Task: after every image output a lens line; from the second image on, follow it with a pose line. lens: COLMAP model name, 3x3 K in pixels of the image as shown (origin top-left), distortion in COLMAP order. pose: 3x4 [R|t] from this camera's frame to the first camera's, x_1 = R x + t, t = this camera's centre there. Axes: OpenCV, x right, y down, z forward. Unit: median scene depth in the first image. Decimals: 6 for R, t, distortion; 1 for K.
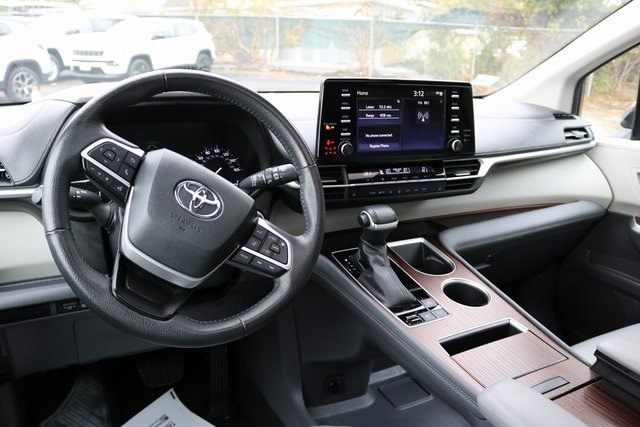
lens RADIAL K [[525.0, 0, 319.4], [0, 525.0, 215.8], [0, 0, 1]] dist [-0.143227, 0.112306]
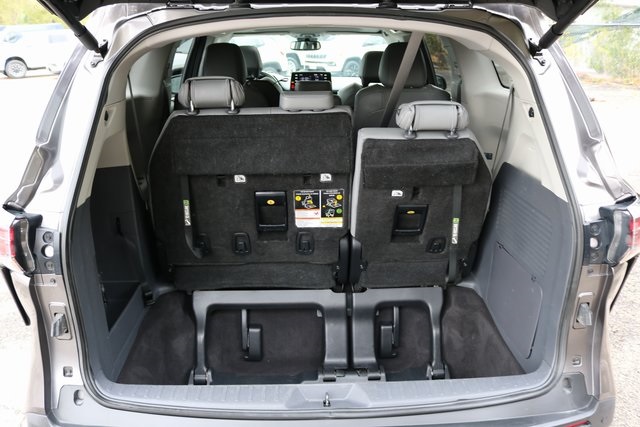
lens RADIAL K [[525.0, 0, 318.8], [0, 525.0, 217.0], [0, 0, 1]] dist [-0.143227, 0.112306]
pose [[0.898418, 0.101652, -0.427215, 0.172141], [-0.099540, 0.994658, 0.027342, 0.062376], [0.427712, 0.017961, 0.903737, -0.221122]]
